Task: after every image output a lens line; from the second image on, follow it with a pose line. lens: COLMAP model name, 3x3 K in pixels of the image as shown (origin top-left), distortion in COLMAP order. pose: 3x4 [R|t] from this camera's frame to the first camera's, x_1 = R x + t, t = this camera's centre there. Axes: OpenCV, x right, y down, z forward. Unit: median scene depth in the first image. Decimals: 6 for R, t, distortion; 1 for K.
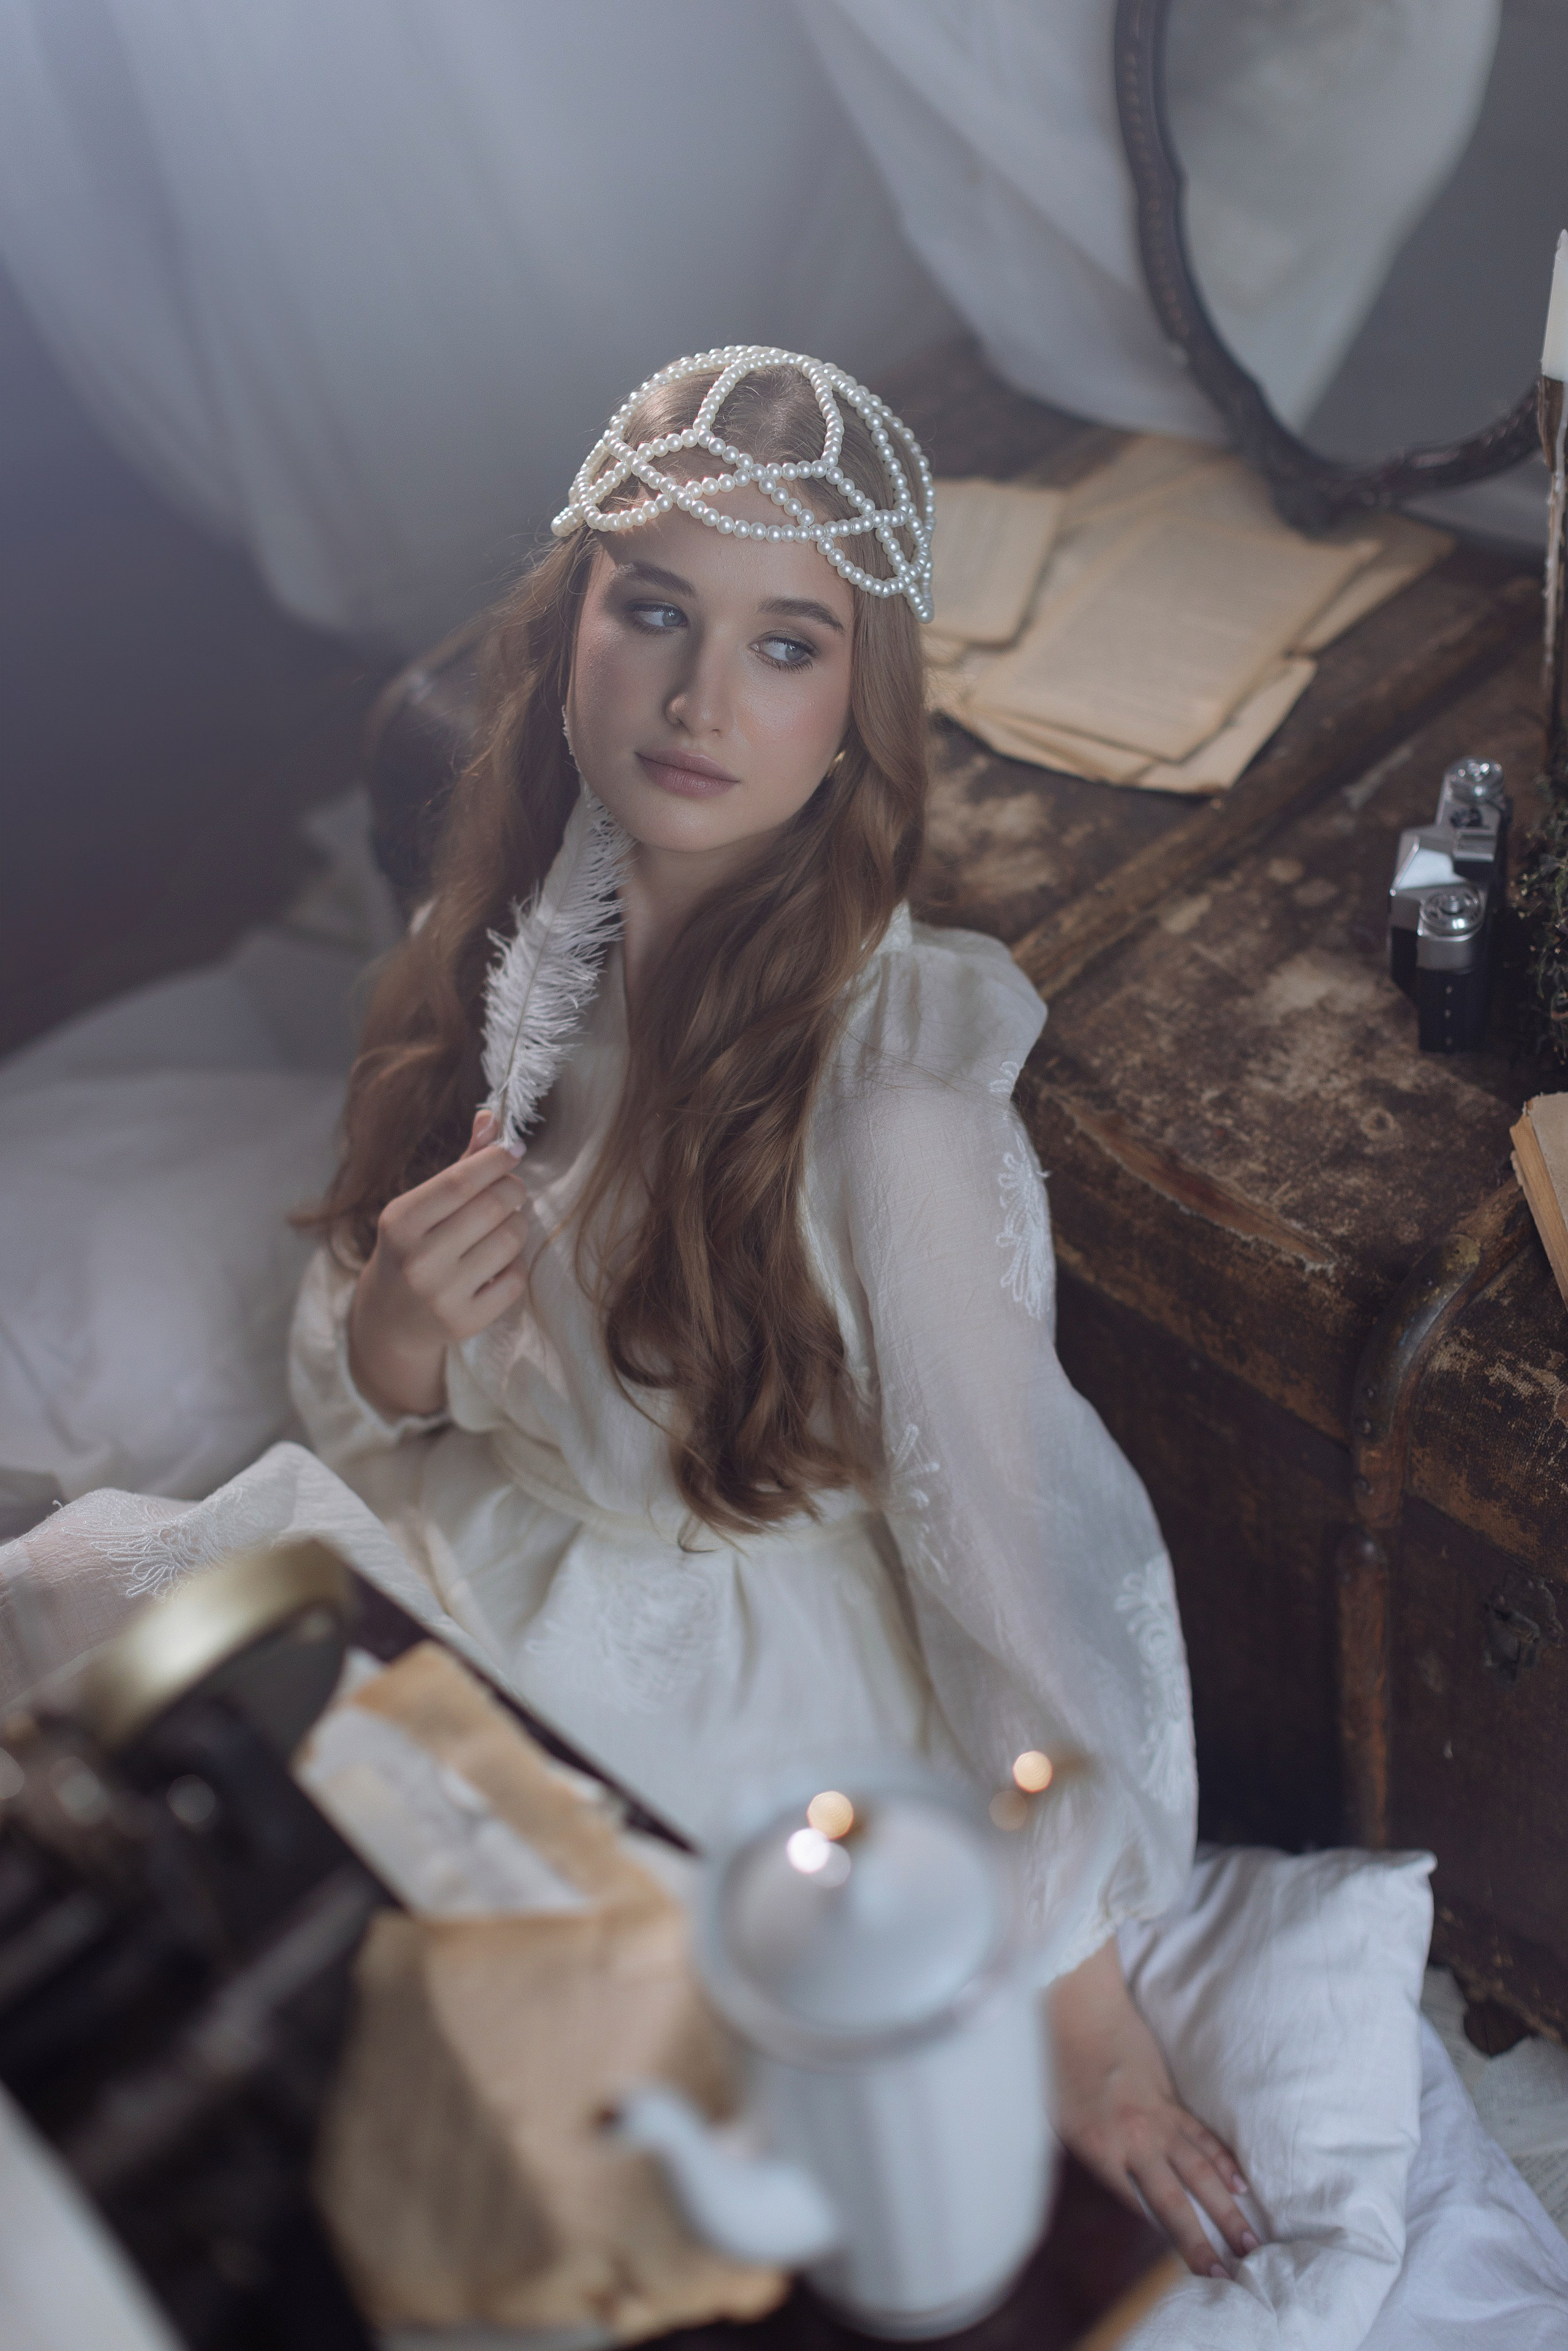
lens RADIAL K [[3440.2, 0, 793.8], [0, 3440.2, 1170.0], [0, 0, 1]] dist [0.004189, 0.000000]
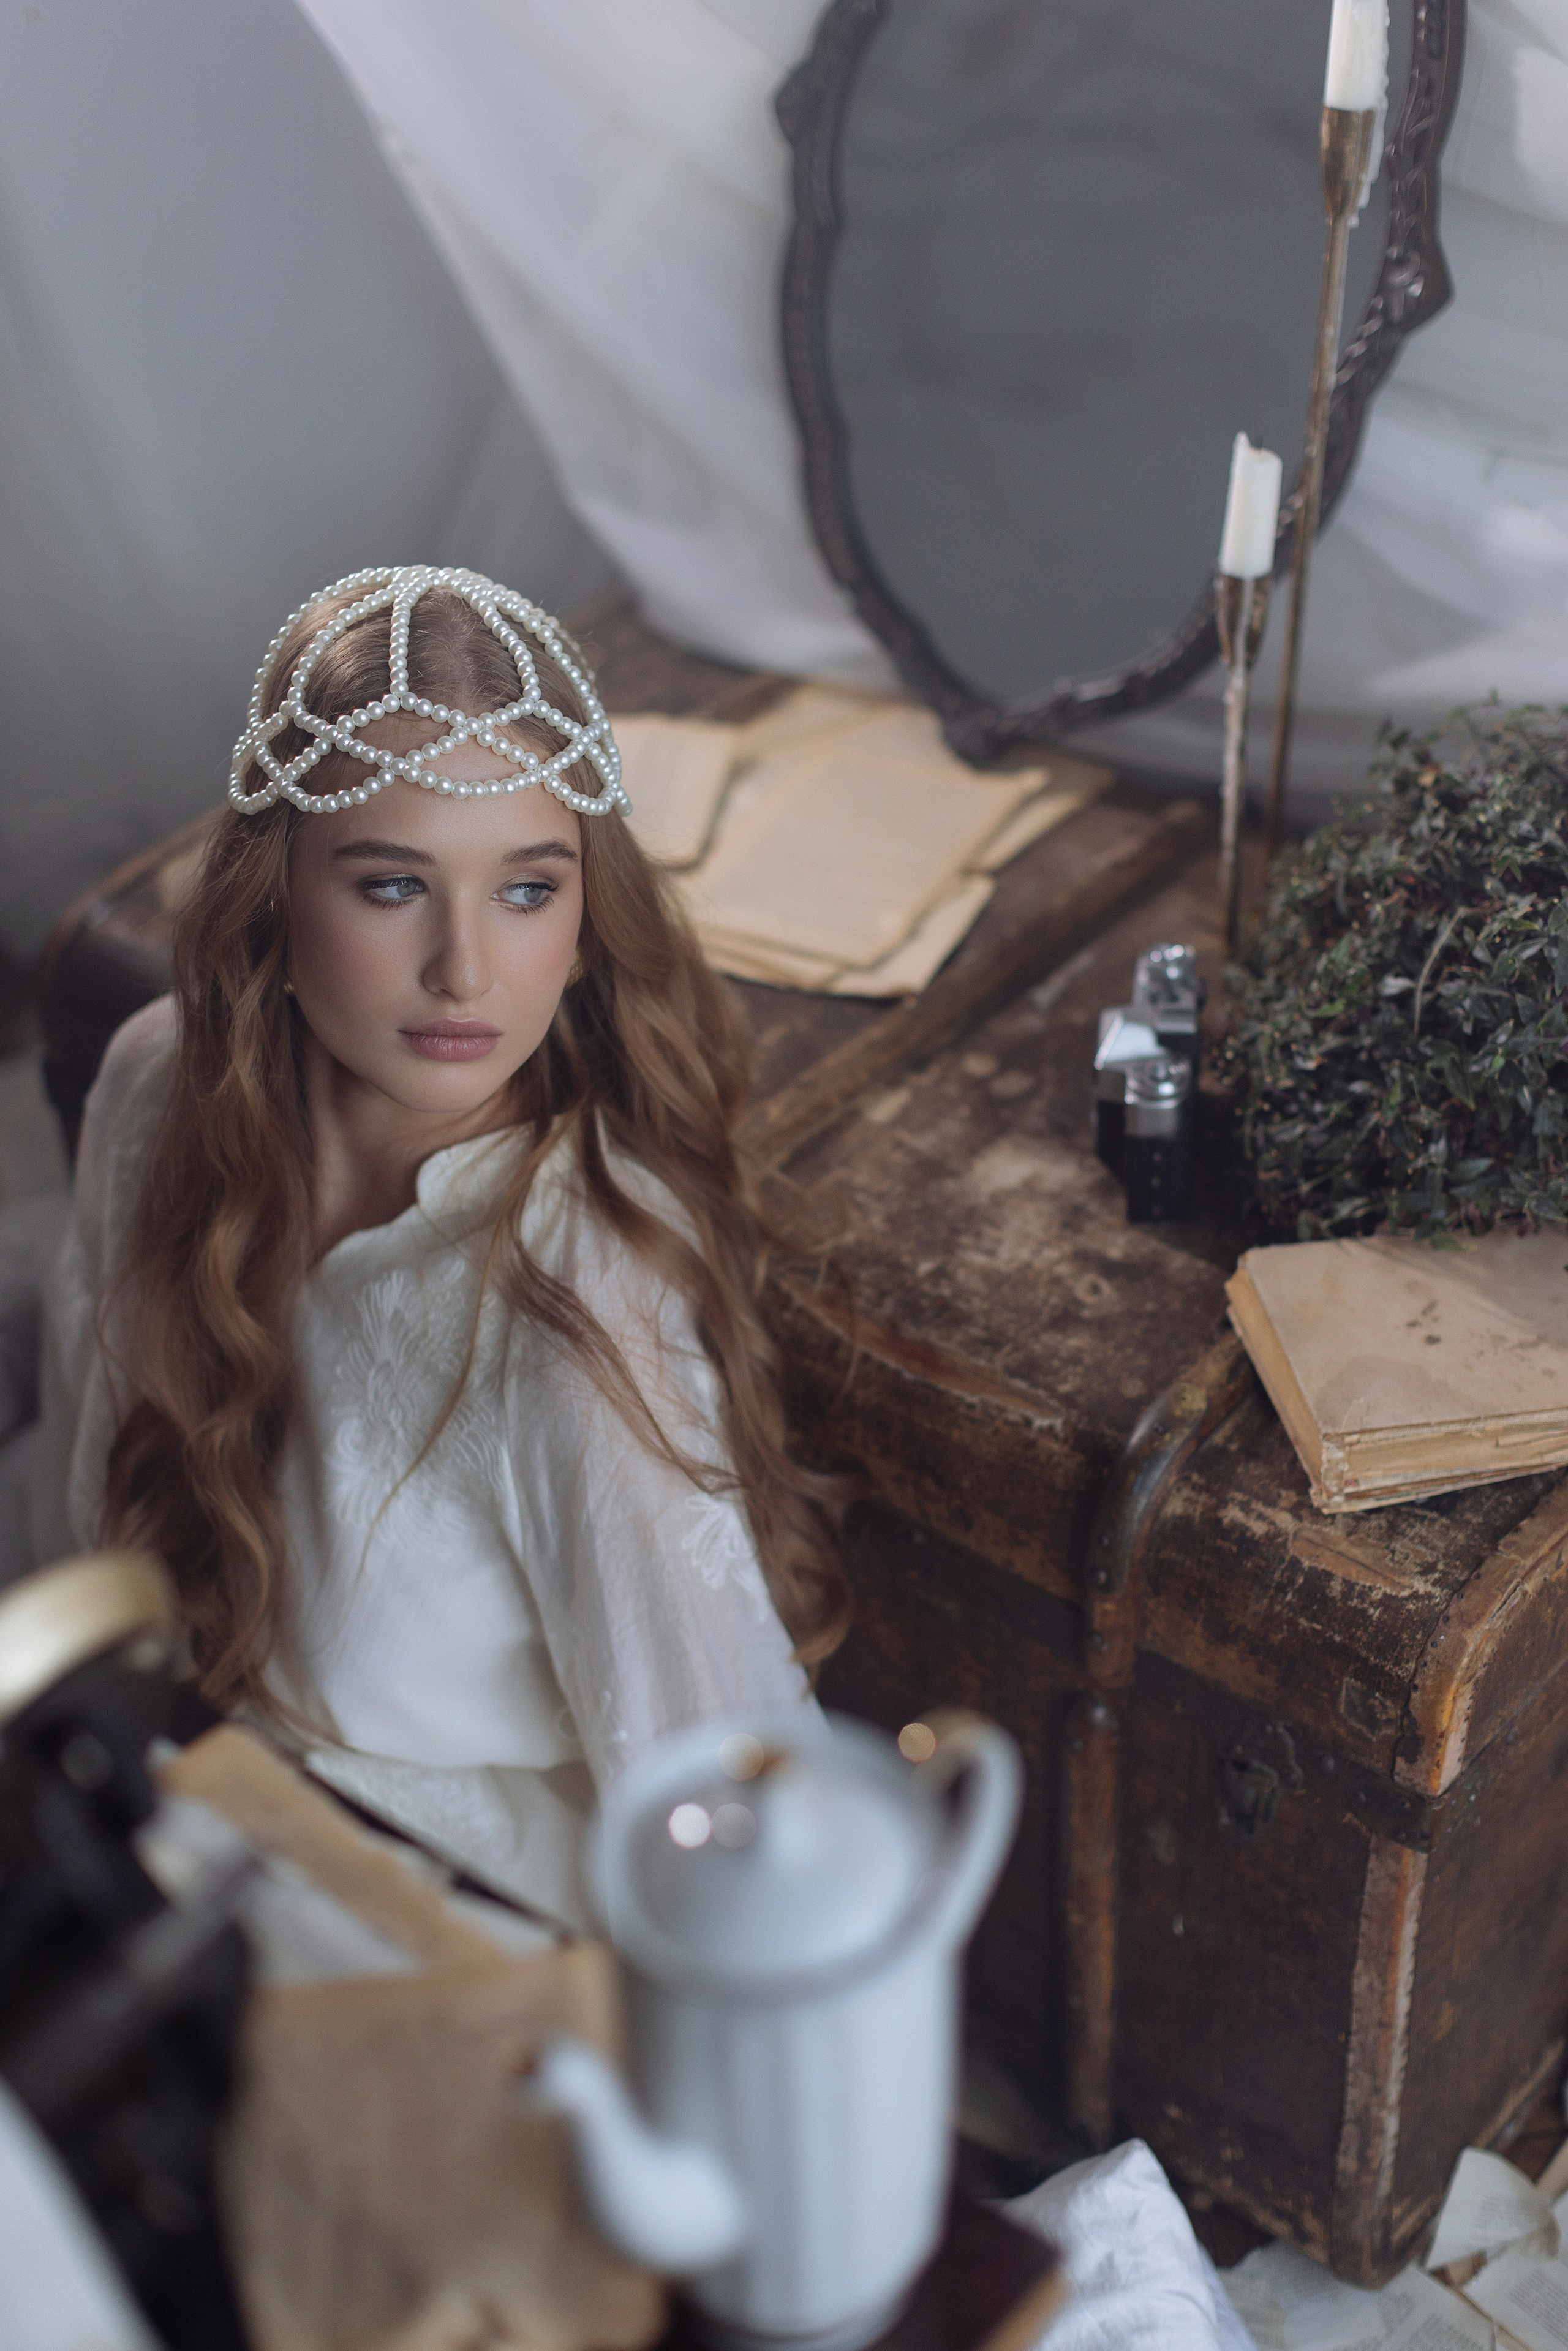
lens RADIAL K [[3440.2, 0, 786.8], [0, 3440.2, 1181.7], [0, 0, 1]] dist [0.004189, 0.000000]
pose [[0.989024, -0.003448, 0.147714, -0.069372], [0.024252, 0.989957, -0.139271, 0.094071], [-0.145750, 0.141325, 0.979175, 0.014023]]
